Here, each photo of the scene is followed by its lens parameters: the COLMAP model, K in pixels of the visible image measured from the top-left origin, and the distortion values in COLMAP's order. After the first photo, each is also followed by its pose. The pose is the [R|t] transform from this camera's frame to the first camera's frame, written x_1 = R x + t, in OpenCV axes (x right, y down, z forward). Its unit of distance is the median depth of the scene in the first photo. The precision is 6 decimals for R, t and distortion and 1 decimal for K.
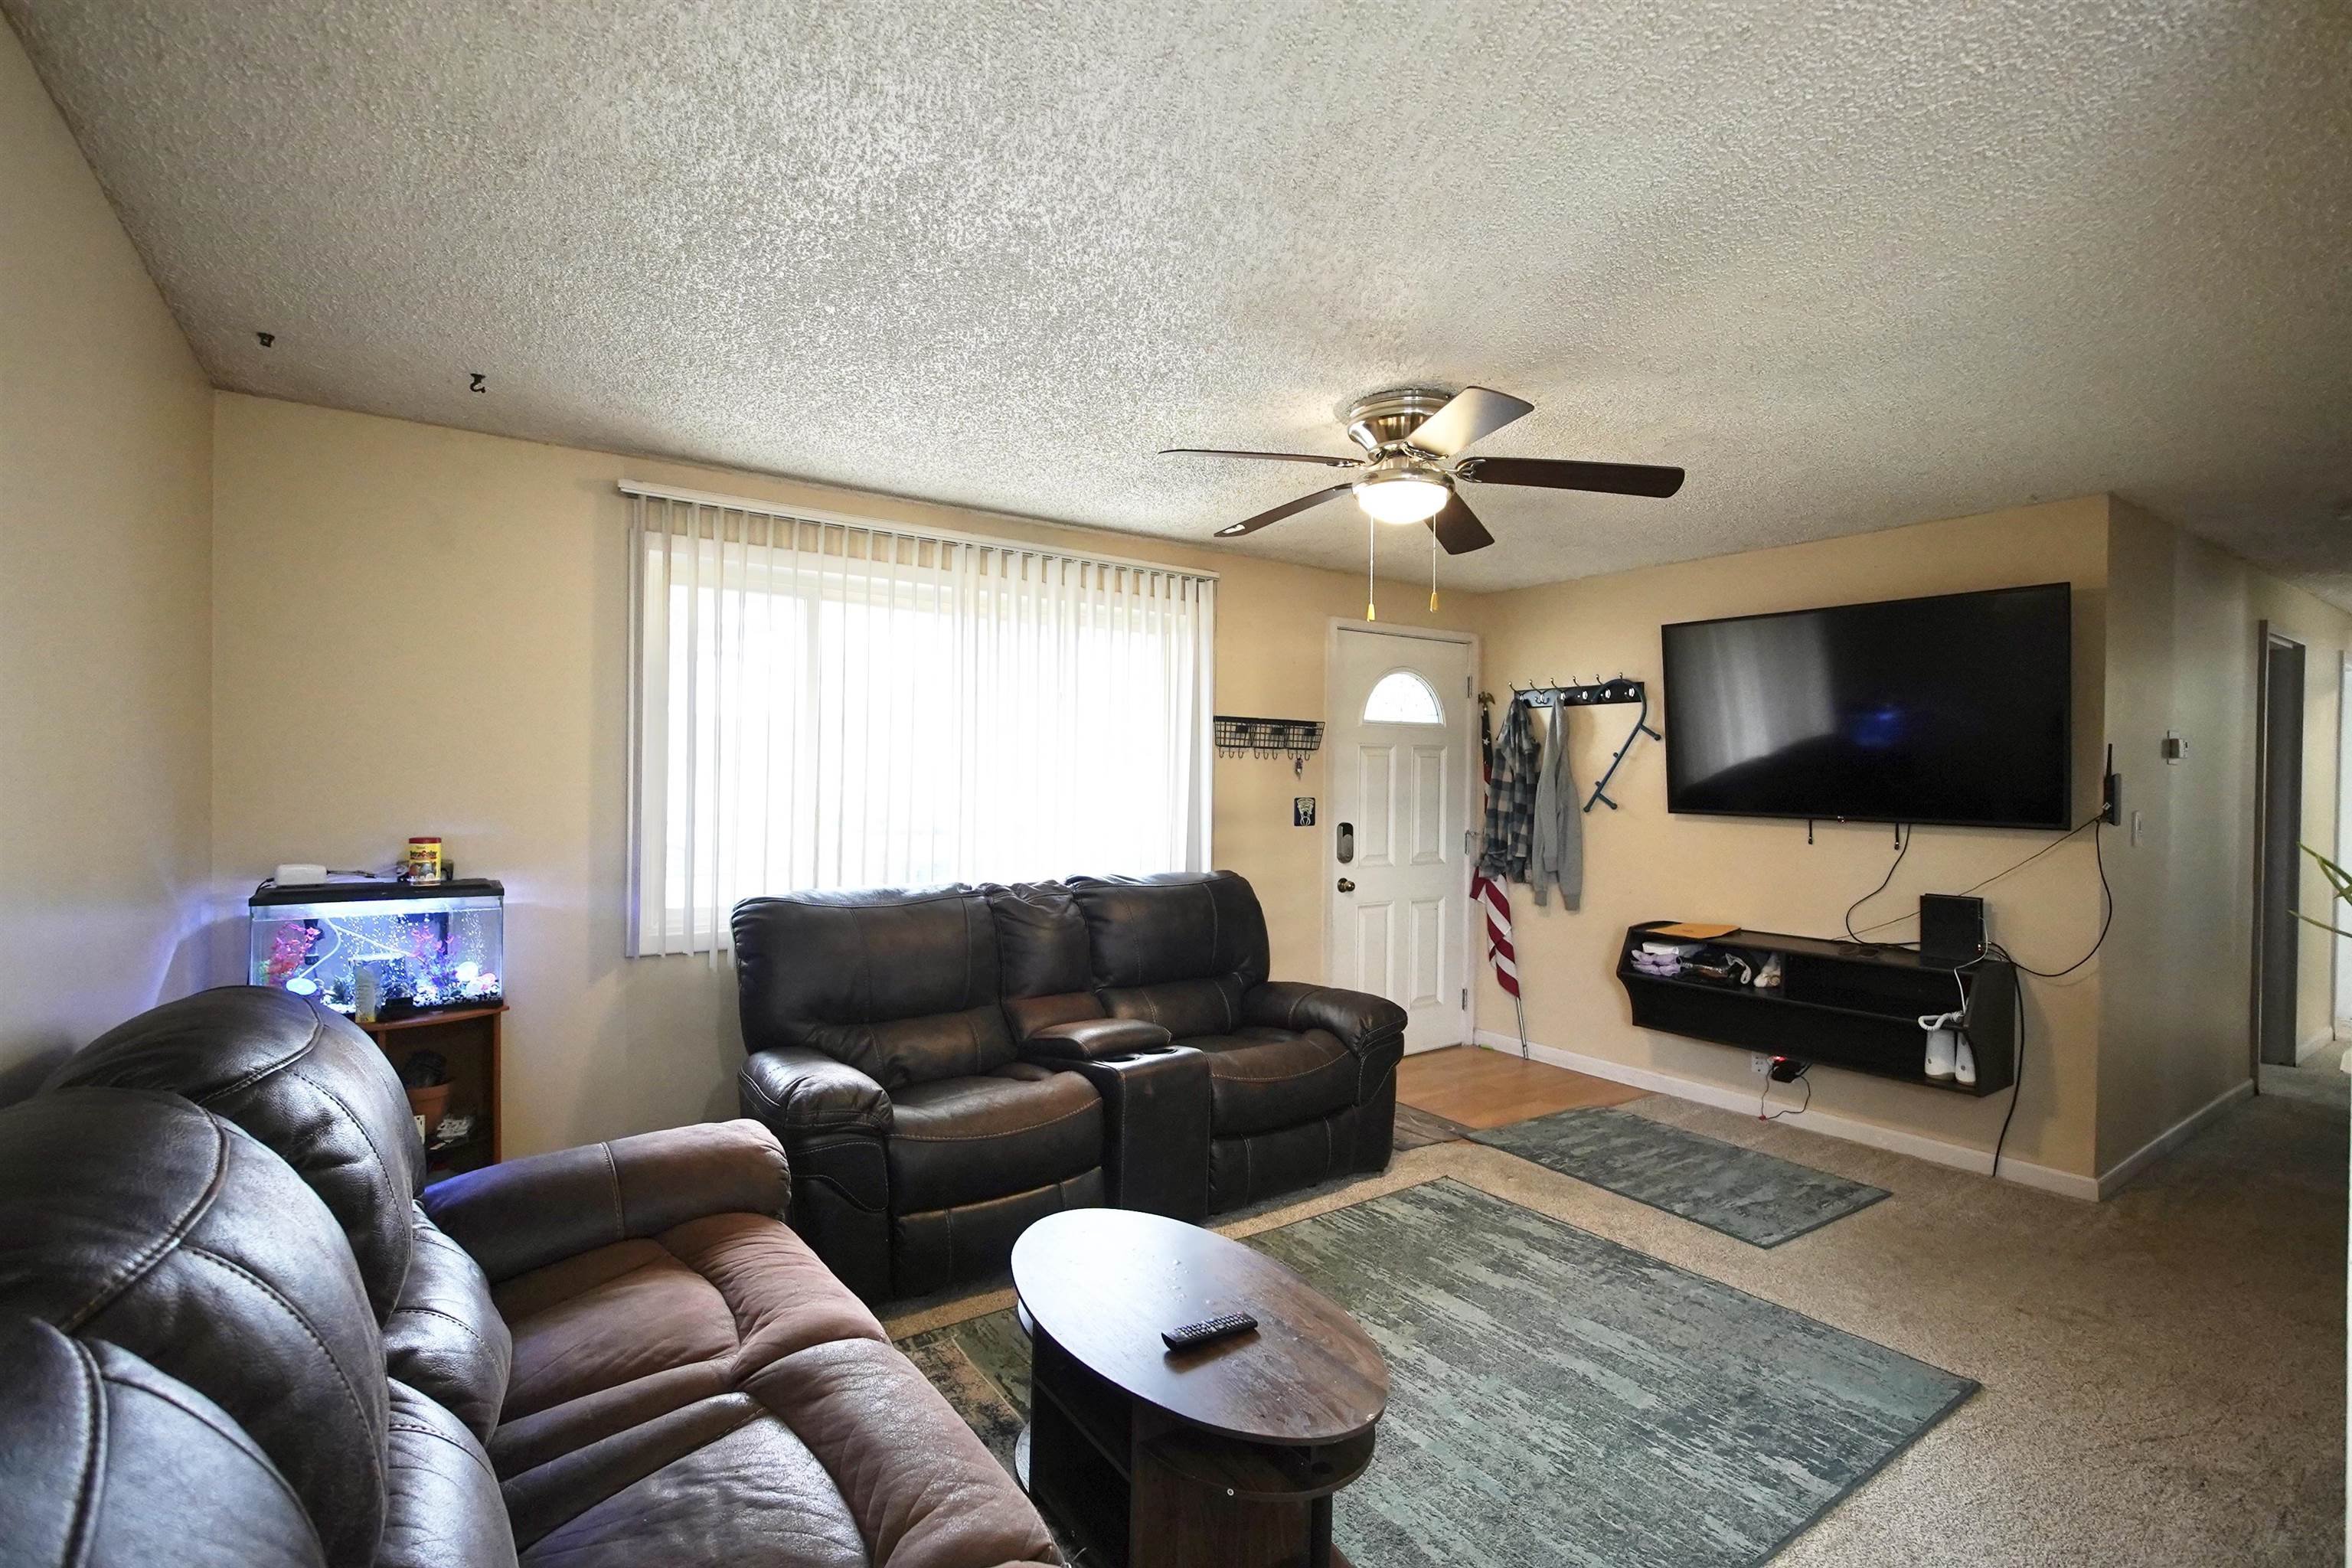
lens RADIAL K [[1085.2, 0, 1174.1], [0, 1085.2, 776.4], [0, 0, 1]] dist [-0.003555, 0.000185]
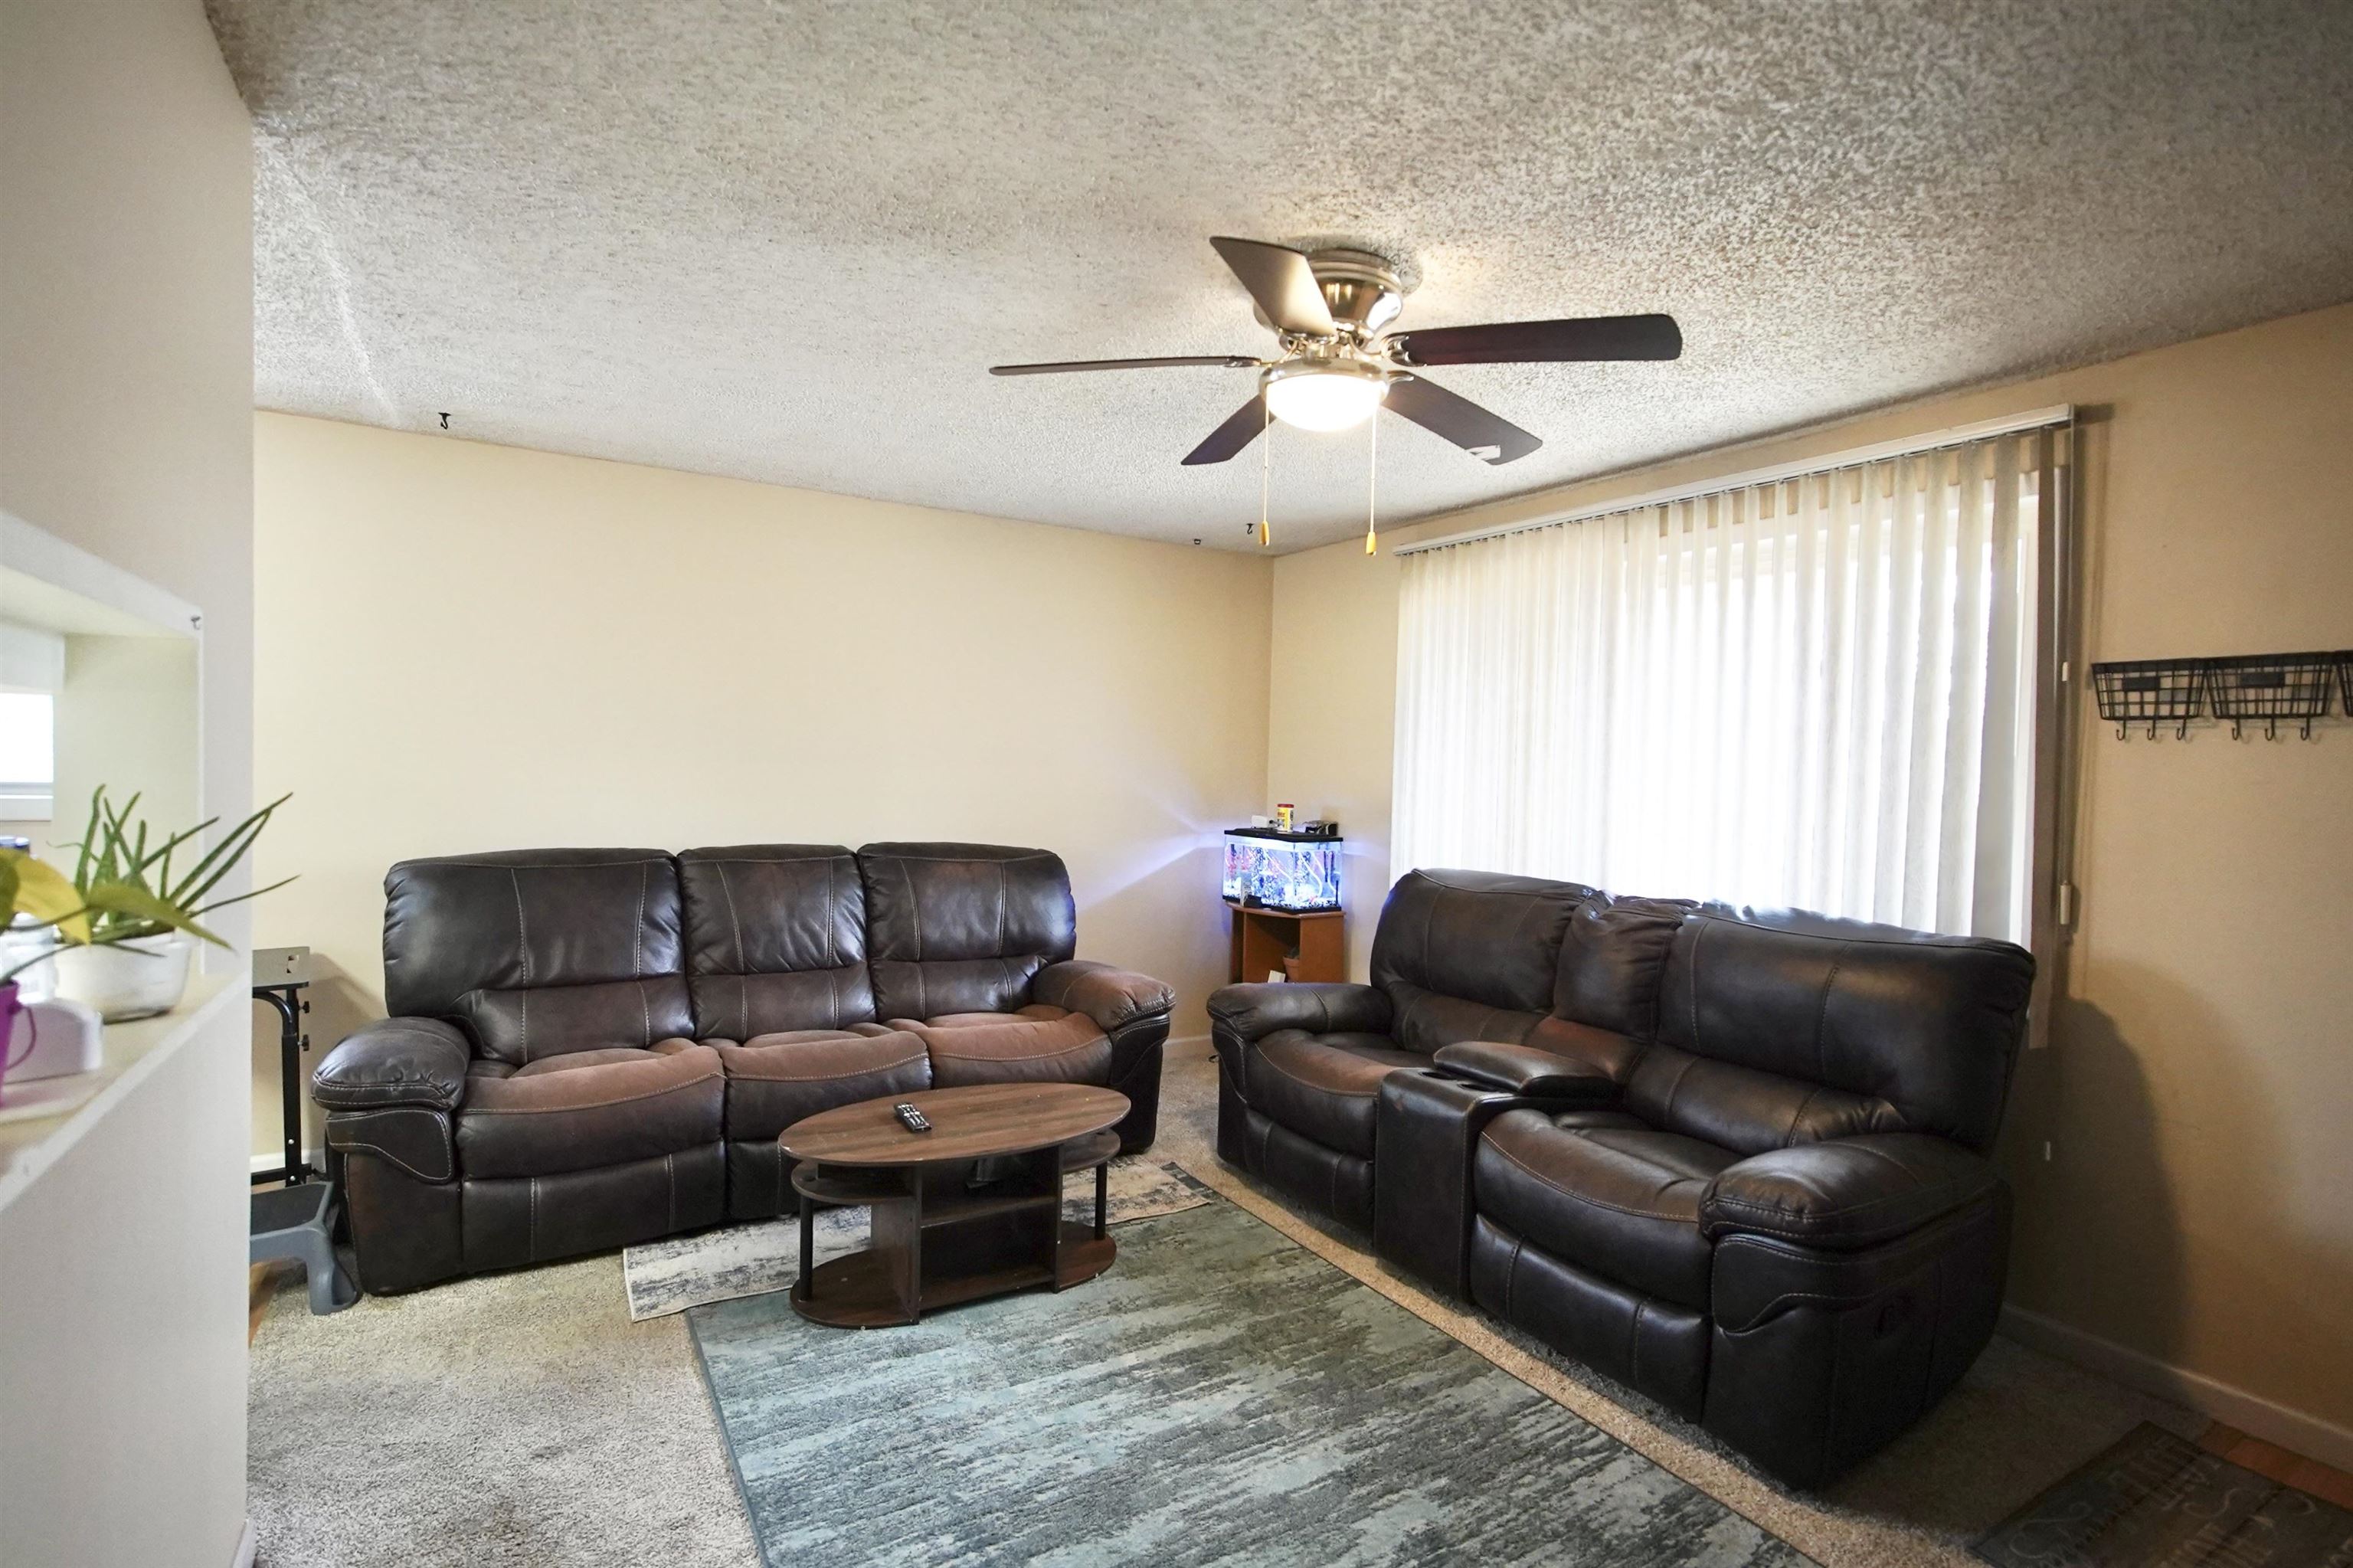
lens RADIAL K [[1111.9, 0, 1176.5], [0, 1111.9, 784.0], [0, 0, 1]] dist [-0.011982, 0.000243]
pose [[-0.062296, 0.007327, -0.998031, 0.935449], [-0.021474, 0.999732, 0.008680, 0.014420], [0.997827, 0.021973, -0.062122, 0.881921]]
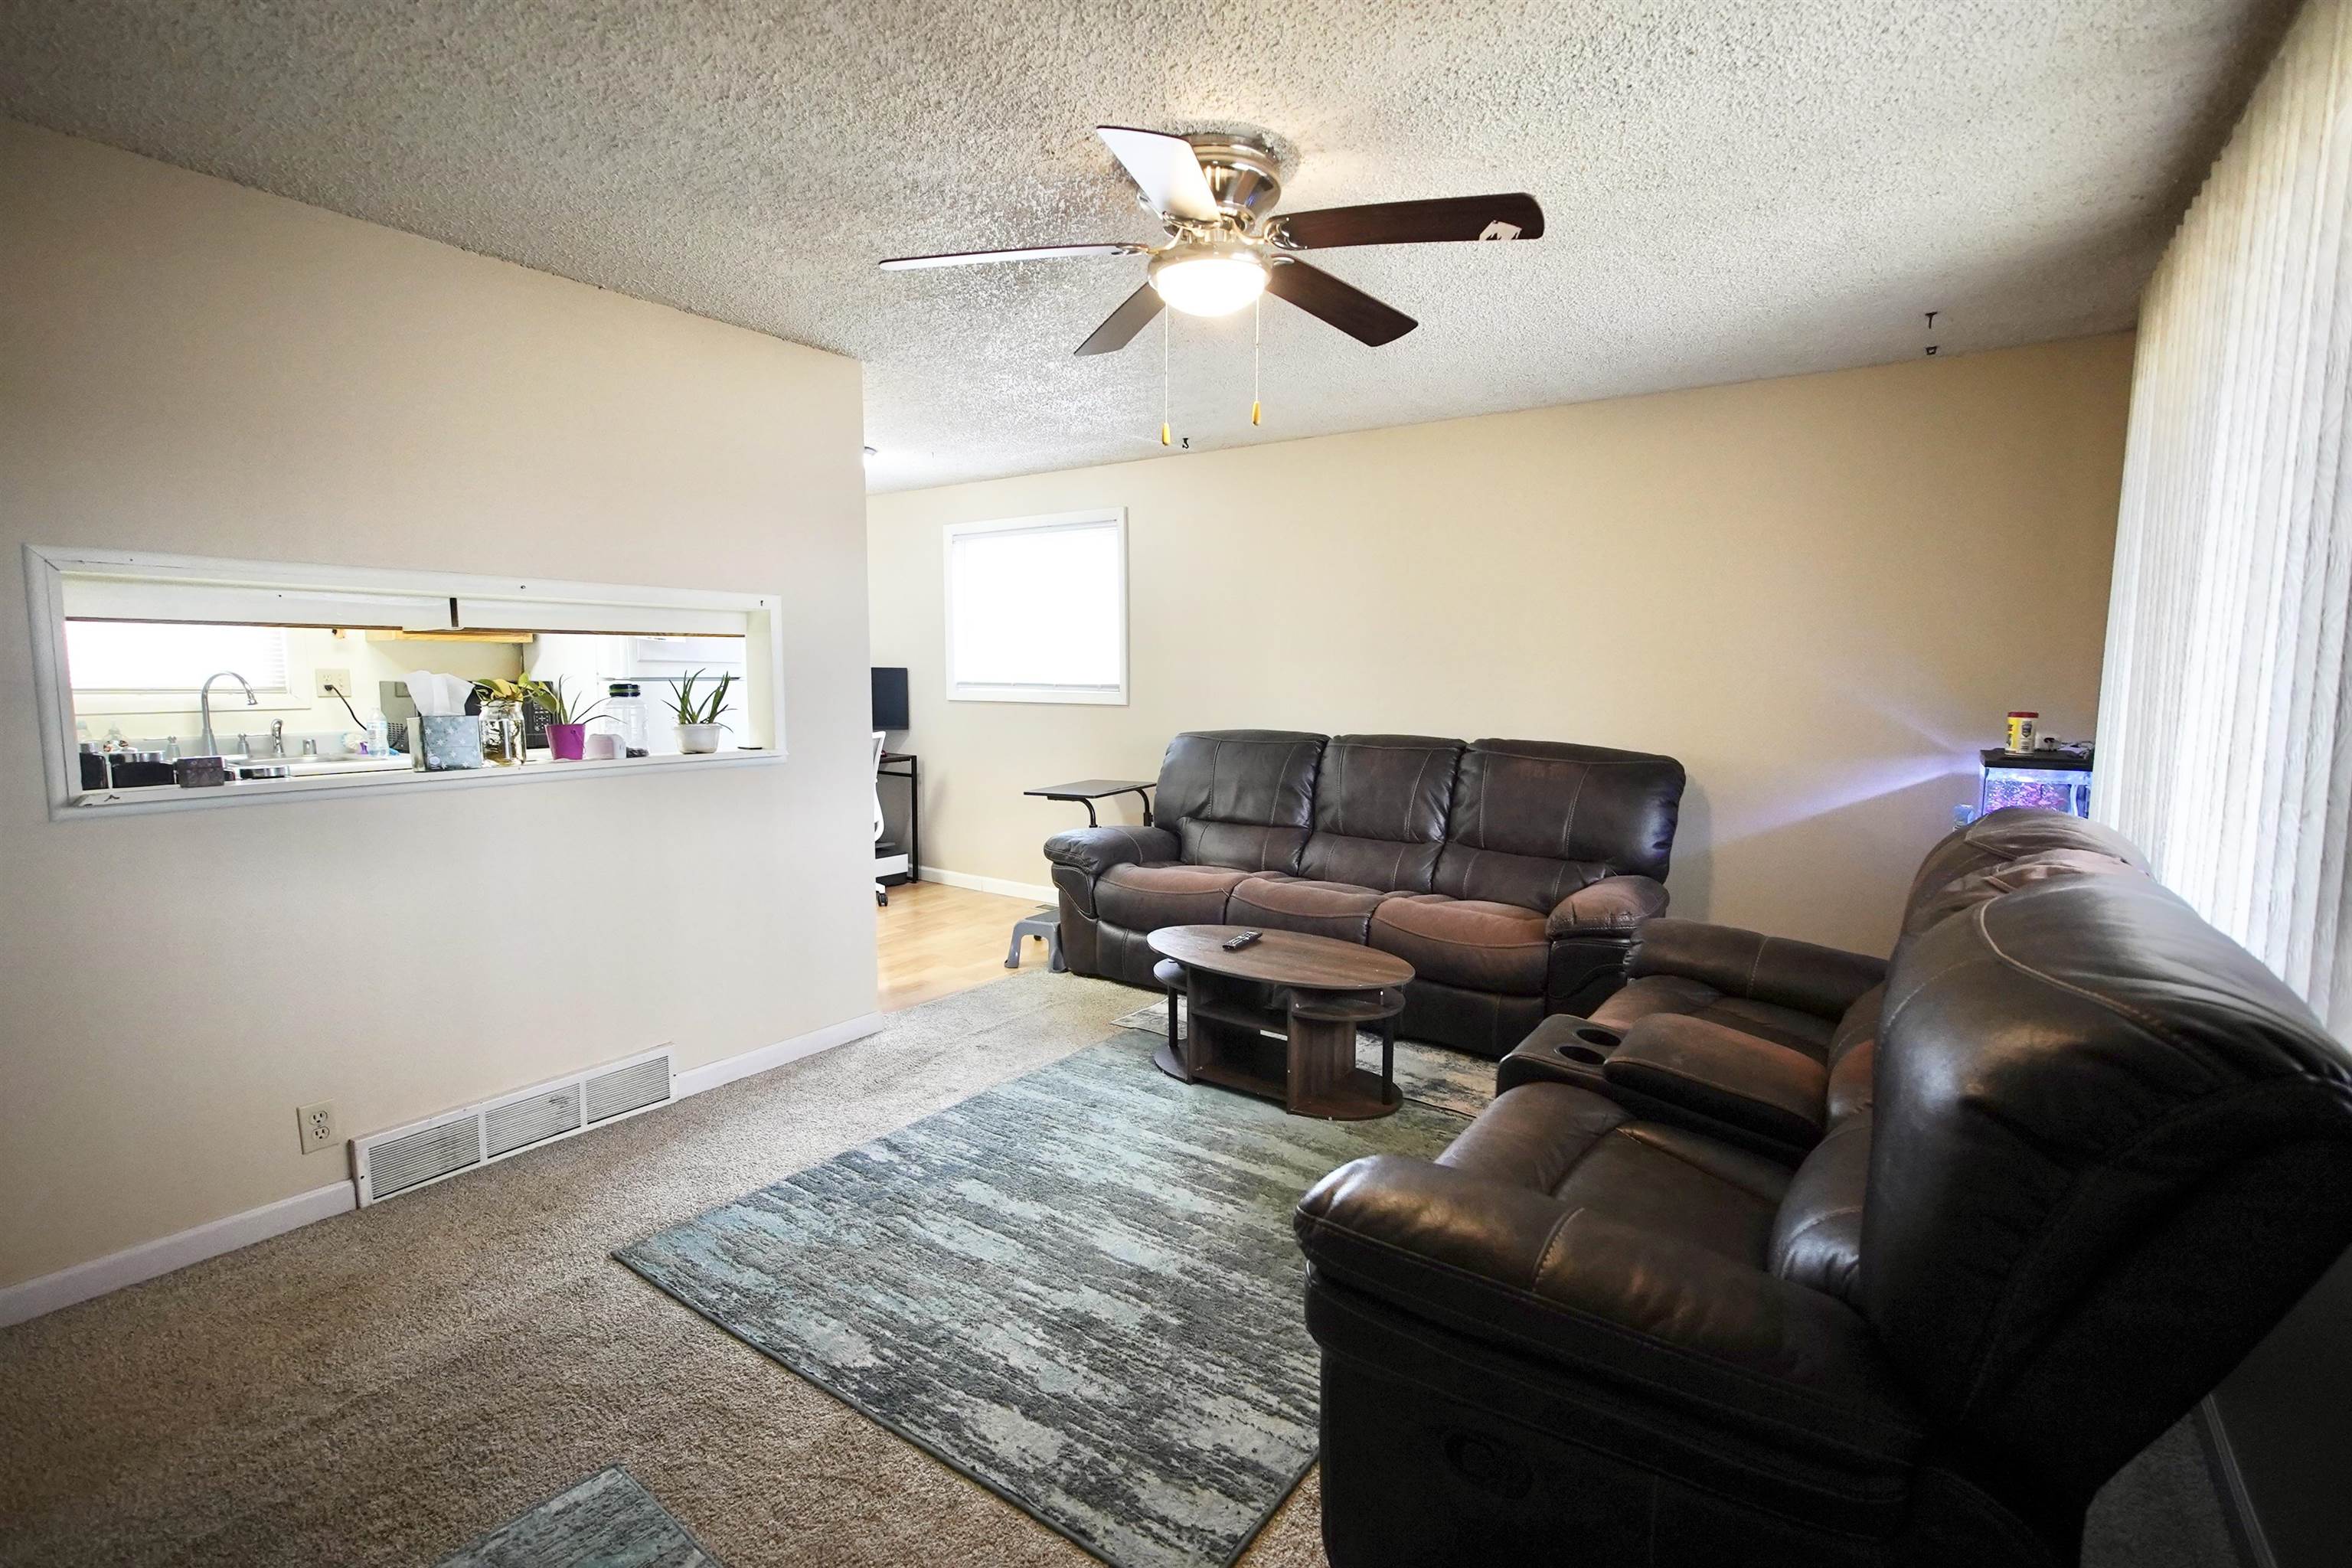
lens RADIAL K [[1085.2, 0, 1174.1], [0, 1085.2, 776.4], [0, 0, 1]] dist [-0.003555, 0.000185]
pose [[-0.941225, 0.017787, -0.337312, 0.474586], [-0.013400, 0.995860, 0.089903, 0.031427], [0.337515, 0.089139, -0.937090, 1.648816]]
